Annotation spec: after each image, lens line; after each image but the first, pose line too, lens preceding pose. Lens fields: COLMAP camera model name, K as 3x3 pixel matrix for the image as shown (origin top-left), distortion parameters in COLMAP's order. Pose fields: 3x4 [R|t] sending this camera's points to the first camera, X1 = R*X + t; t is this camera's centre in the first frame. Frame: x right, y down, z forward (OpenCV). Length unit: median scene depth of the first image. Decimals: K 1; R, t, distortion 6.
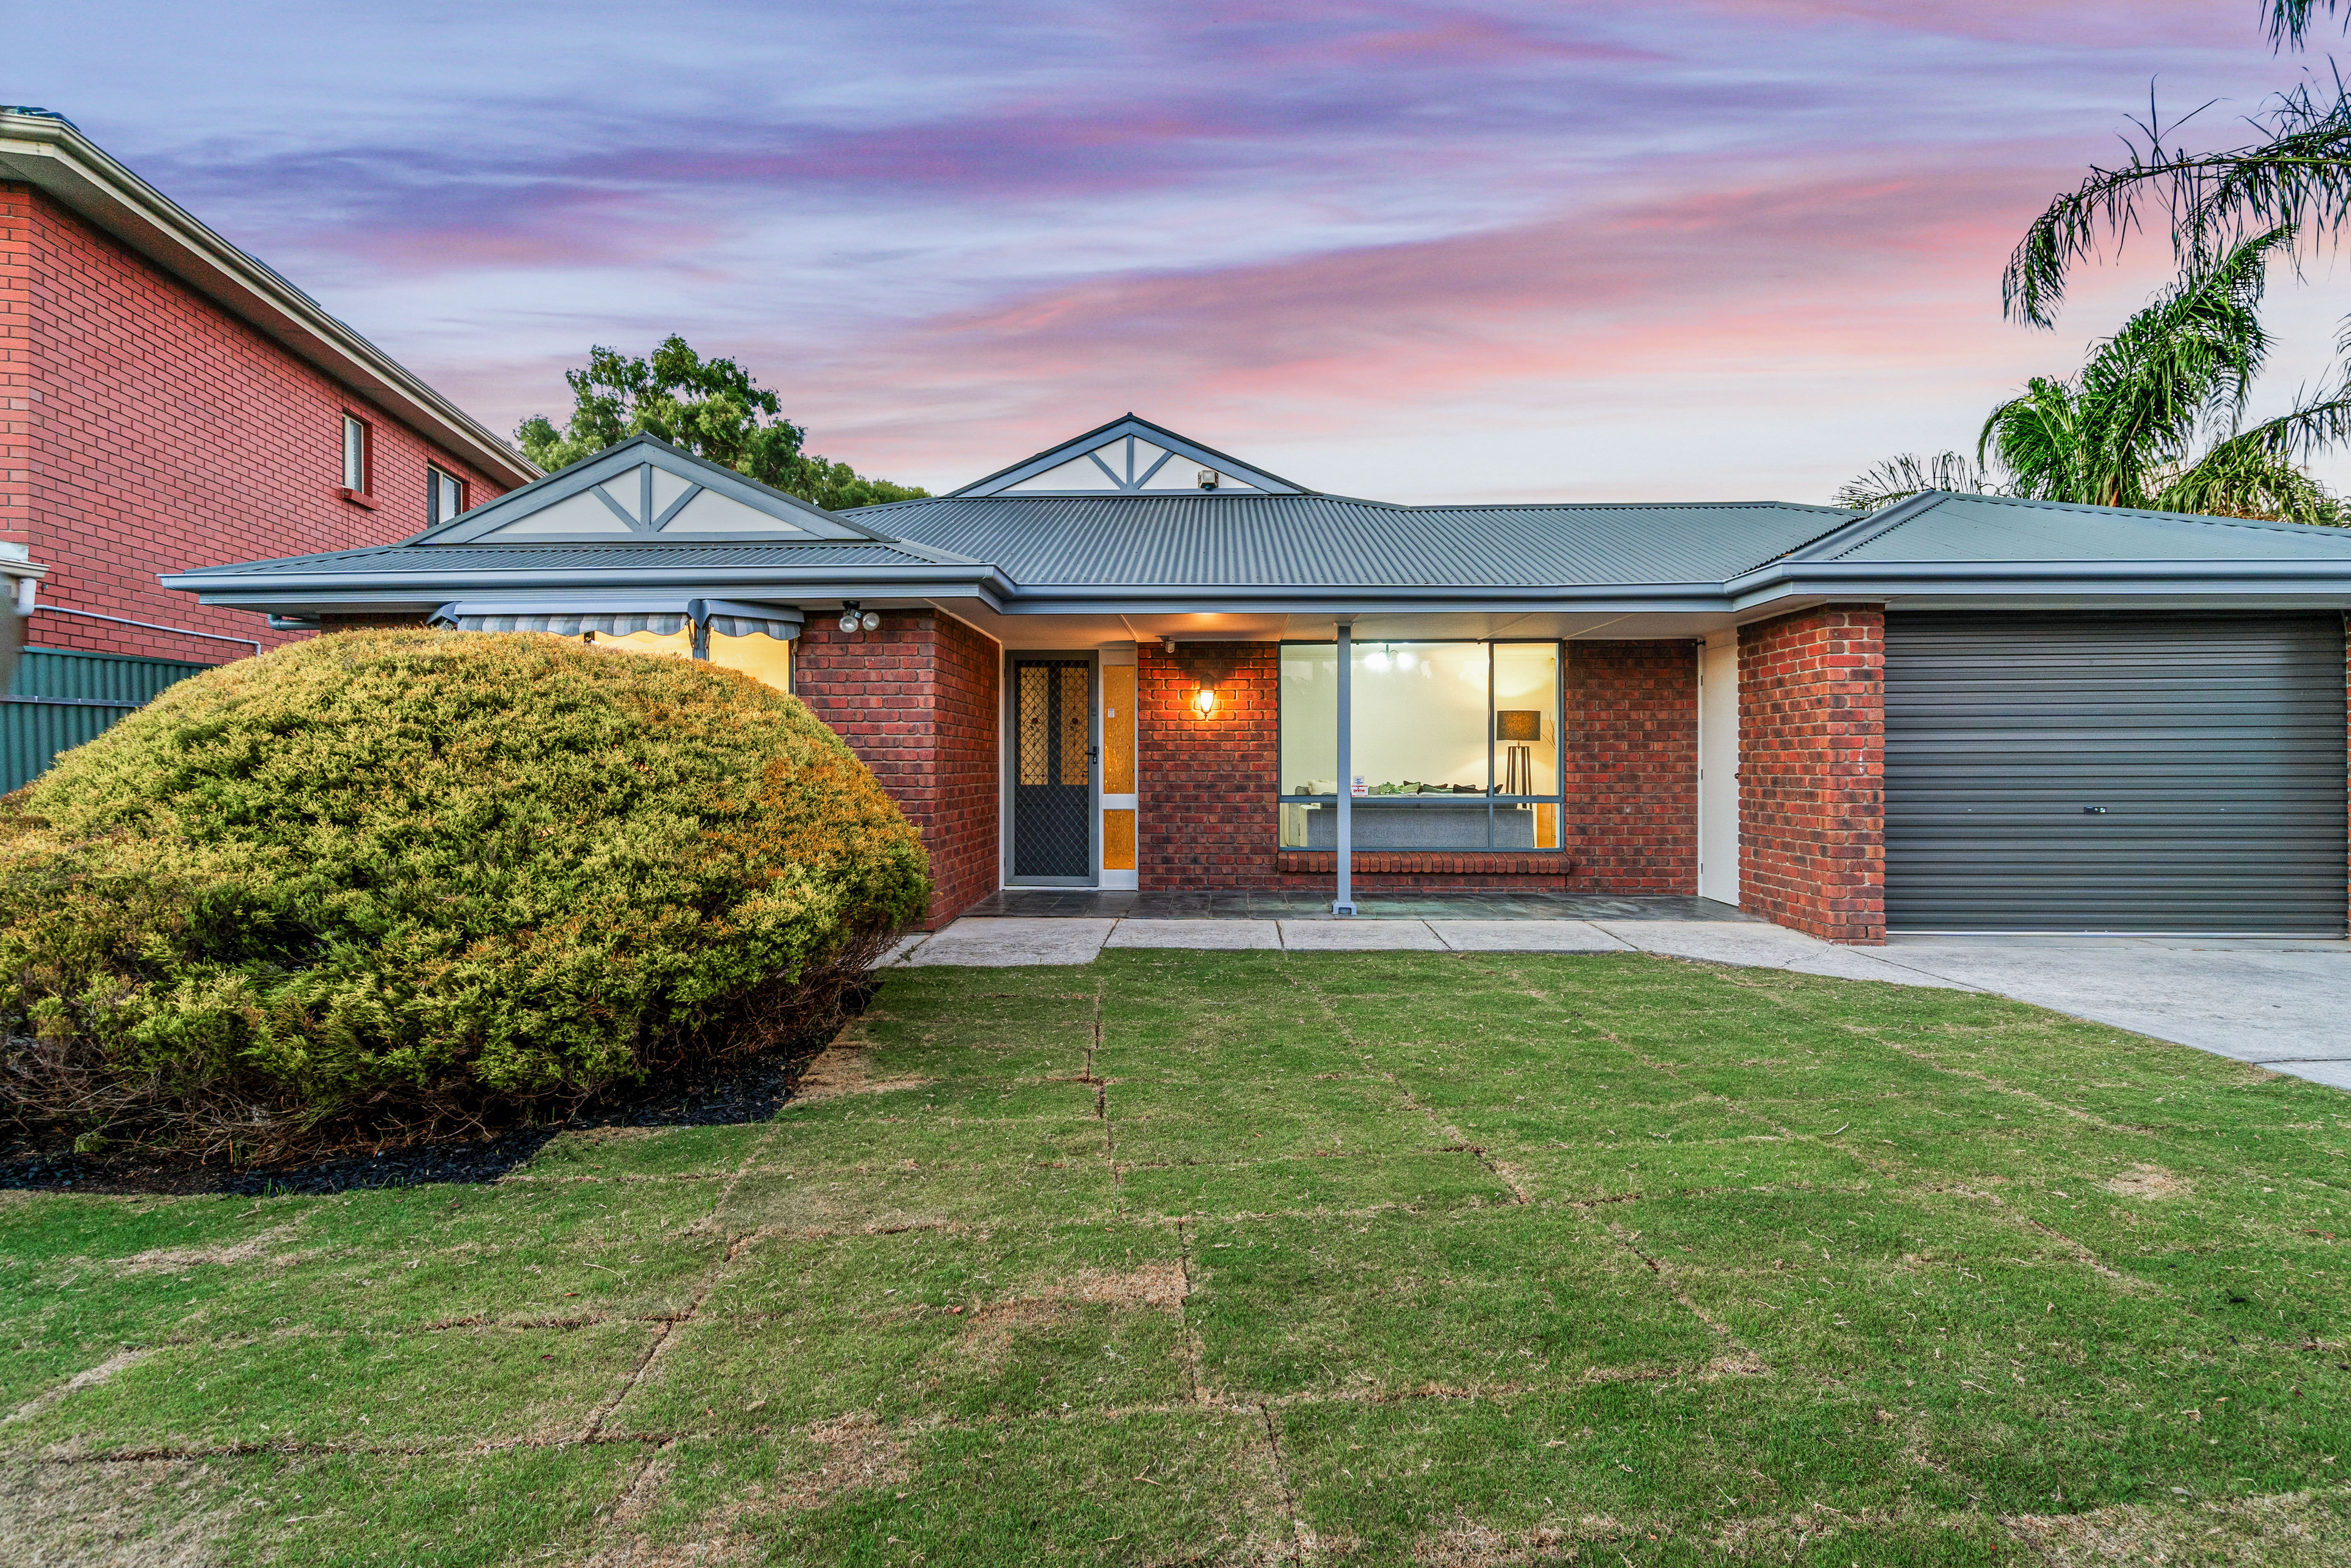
lens RADIAL K [[1044.9, 0, 1171.2], [0, 1044.9, 773.1], [0, 0, 1]] dist [0.001232, 0.000108]
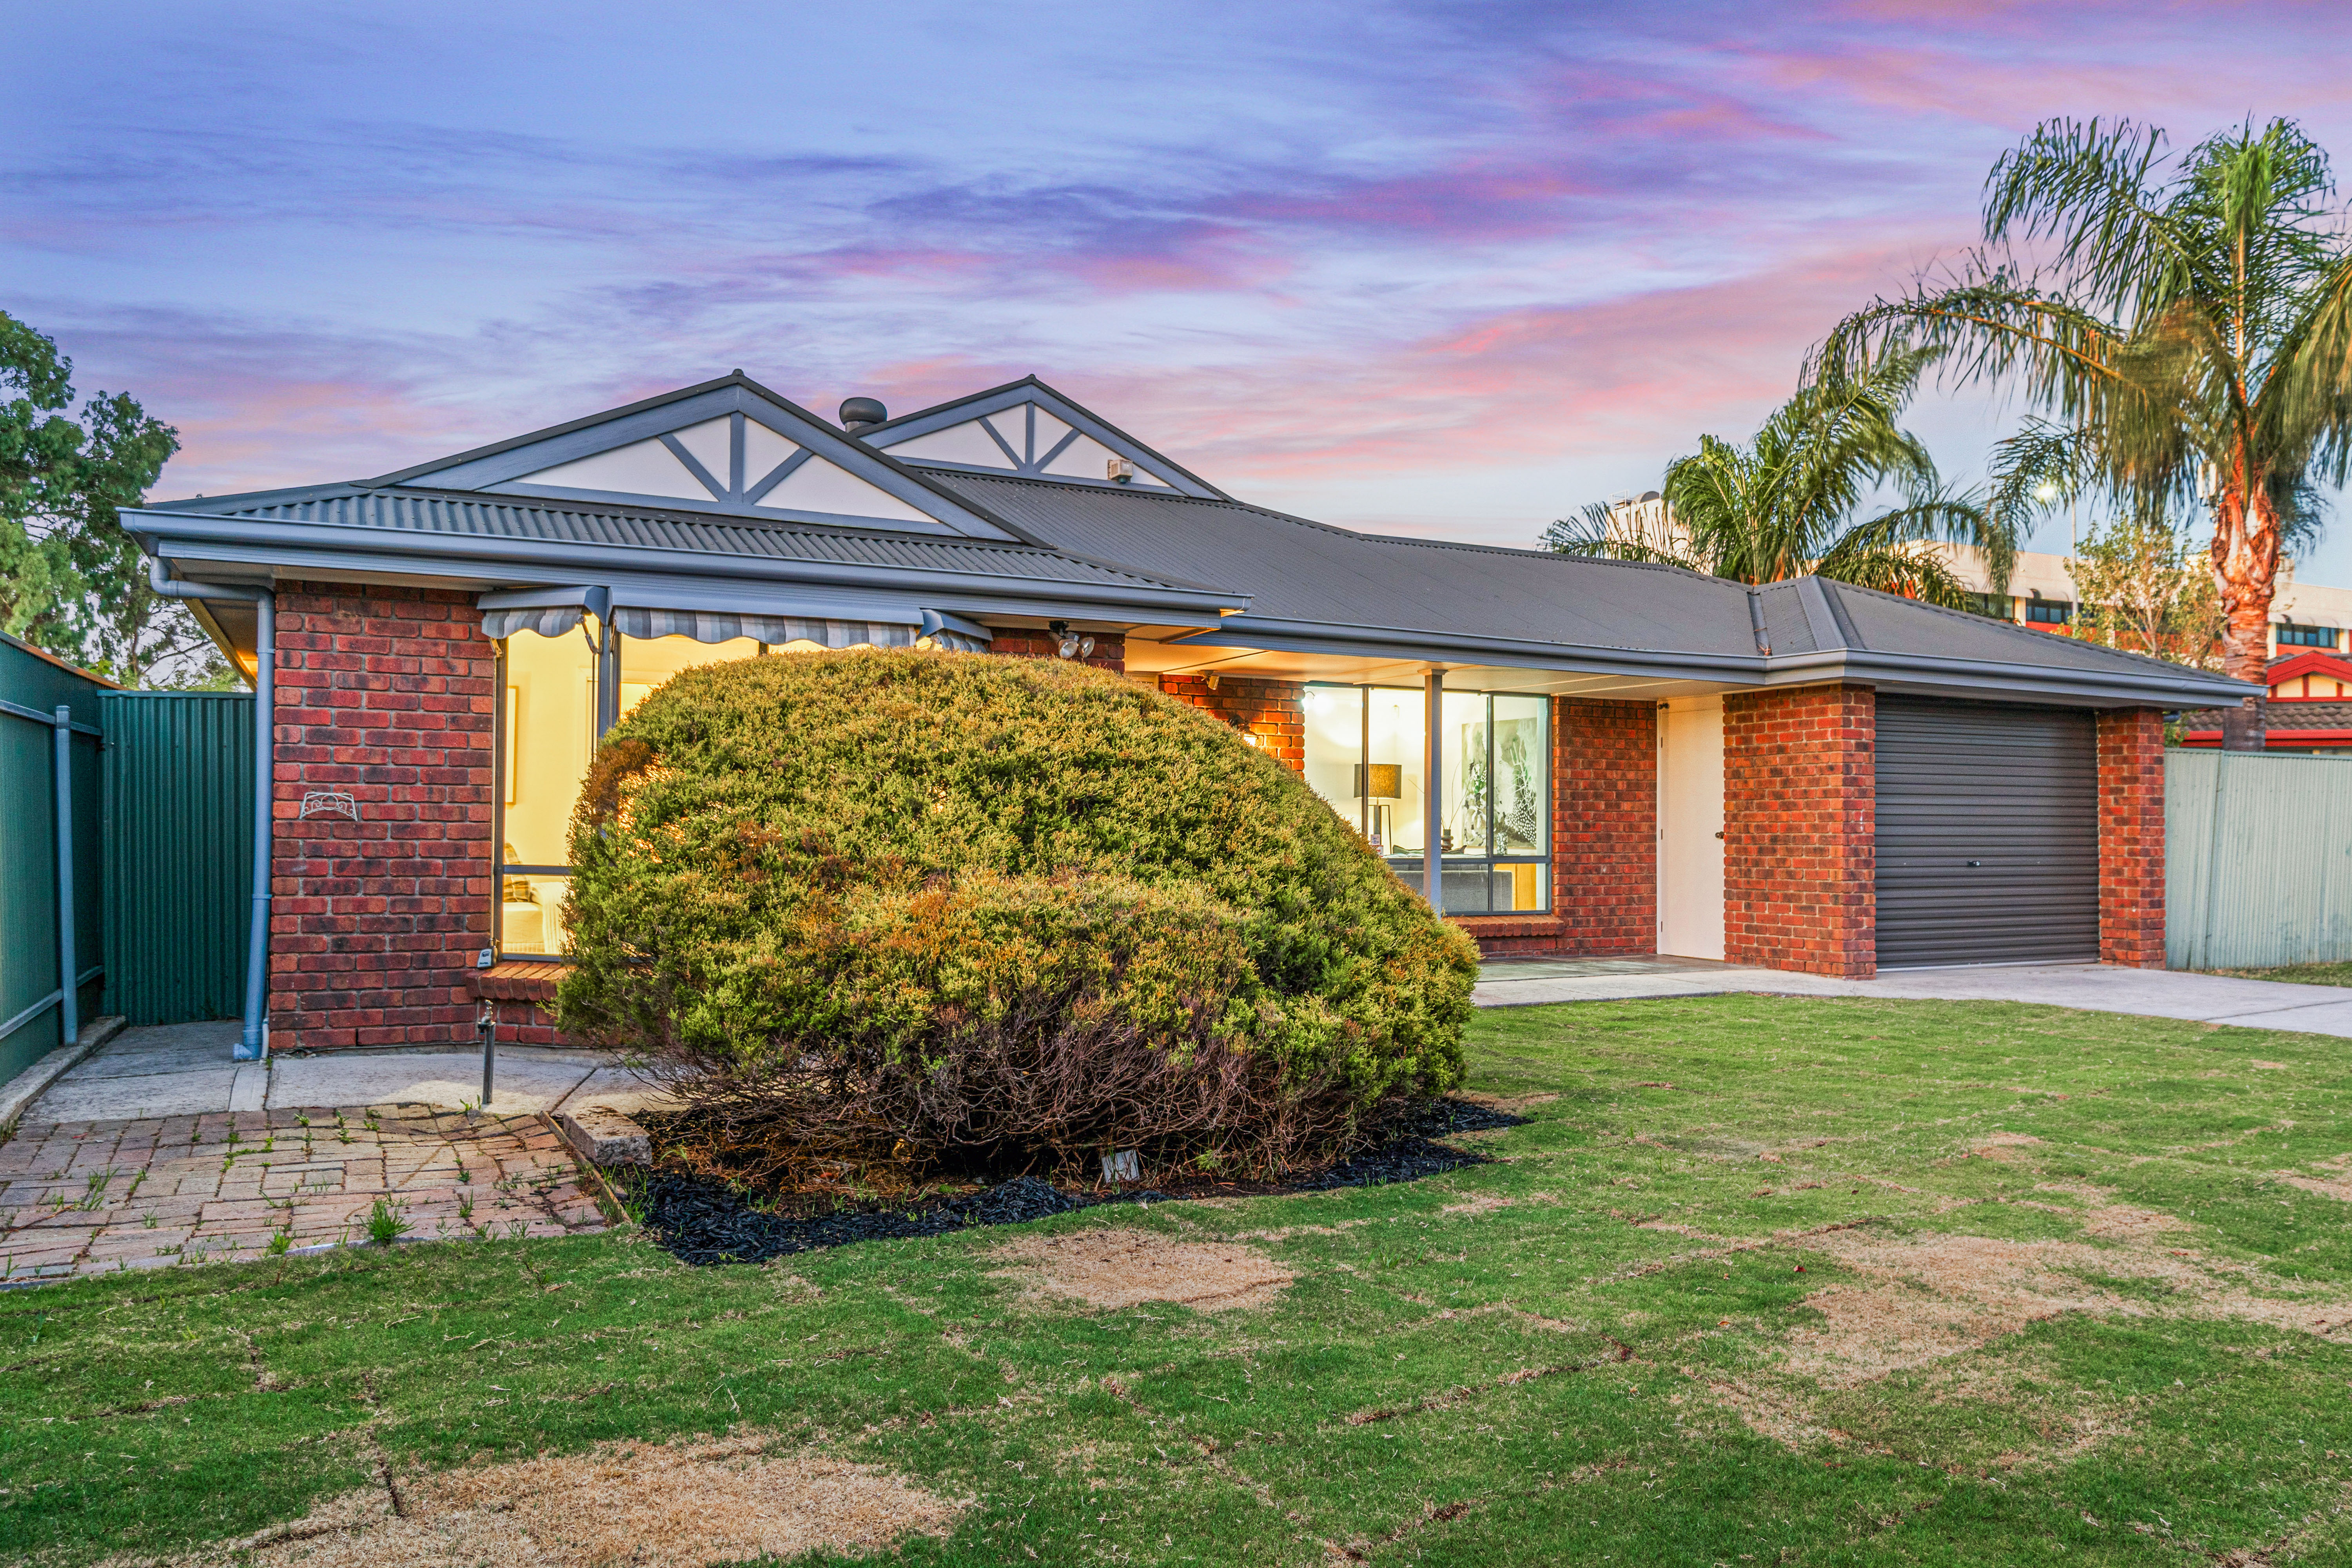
lens RADIAL K [[1694.4, 0, 1177.2], [0, 1694.4, 829.6], [0, 0, 1]] dist [0.031731, 0.001552]
pose [[0.870058, 0.005540, 0.492917, -0.798853], [-0.000682, 0.999949, -0.010035, 0.015356], [-0.492948, 0.008395, 0.870018, -0.228913]]
